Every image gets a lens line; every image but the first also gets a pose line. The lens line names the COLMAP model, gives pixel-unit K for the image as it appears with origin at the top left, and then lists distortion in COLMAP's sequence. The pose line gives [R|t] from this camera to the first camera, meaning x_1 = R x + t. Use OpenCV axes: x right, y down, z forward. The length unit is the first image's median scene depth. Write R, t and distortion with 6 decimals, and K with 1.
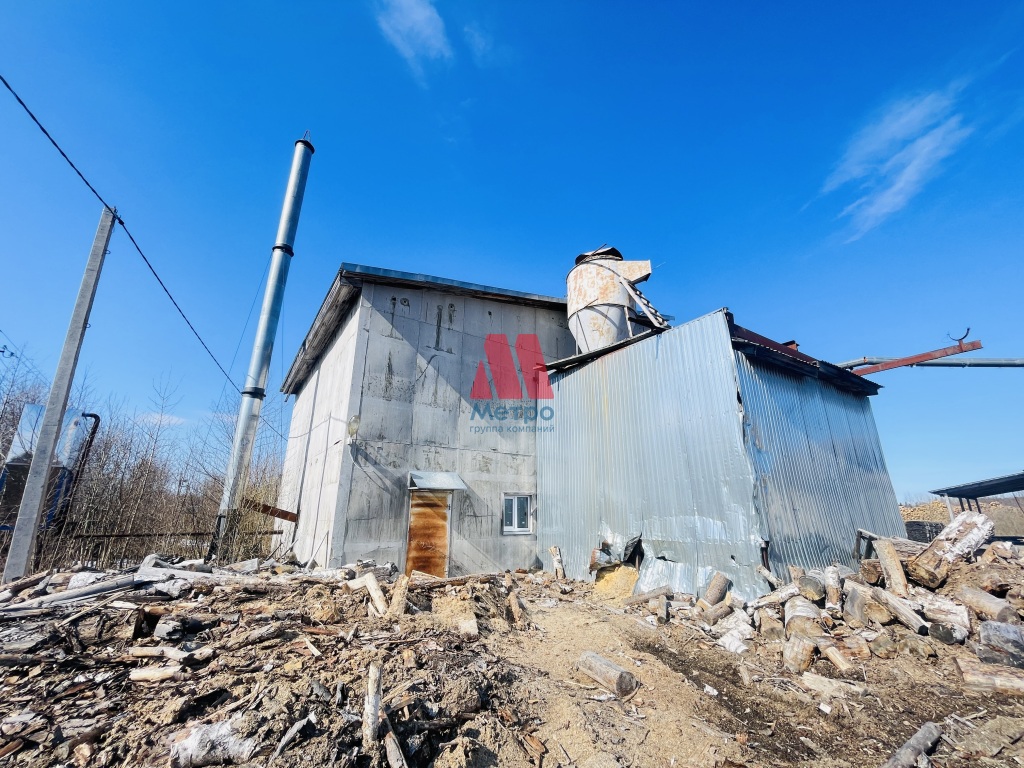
lens RADIAL K [[407.0, 0, 510.3], [0, 407.0, 381.4], [0, 0, 1]] dist [-0.009076, 0.000327]
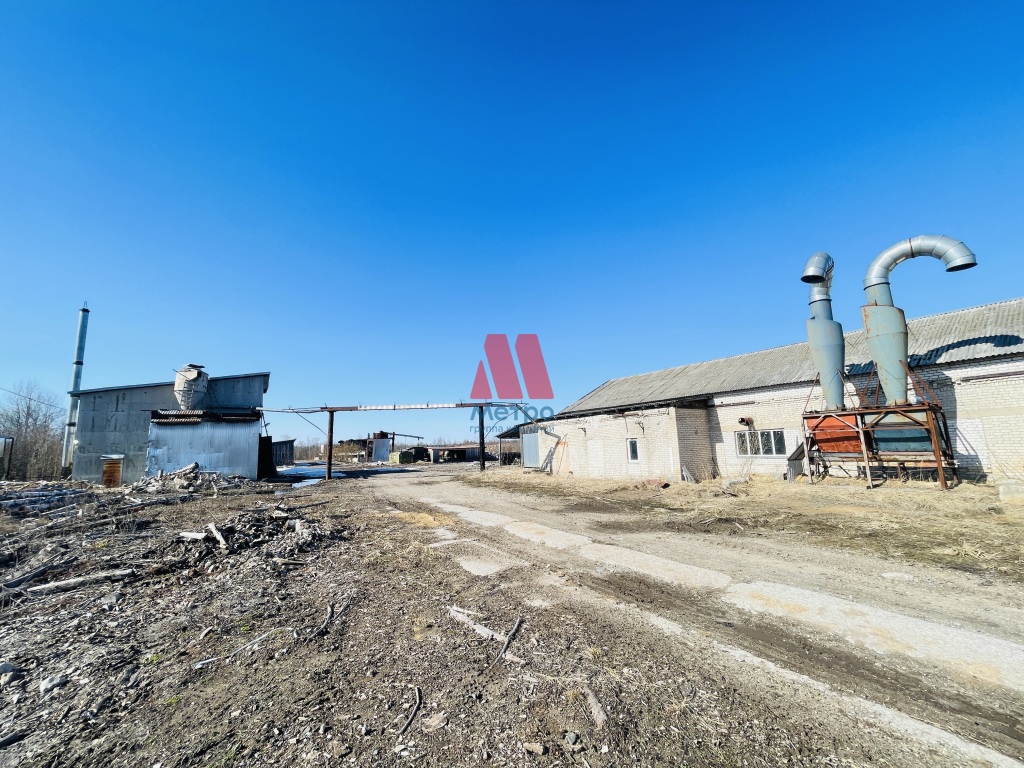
lens RADIAL K [[407.0, 0, 510.0], [0, 407.0, 385.2], [0, 0, 1]] dist [-0.009076, 0.000327]
pose [[0.998399, -0.045447, -0.033686, 2.599813], [0.050326, 0.985507, 0.162000, -0.561192], [0.025835, -0.163436, 0.986216, -1.651939]]
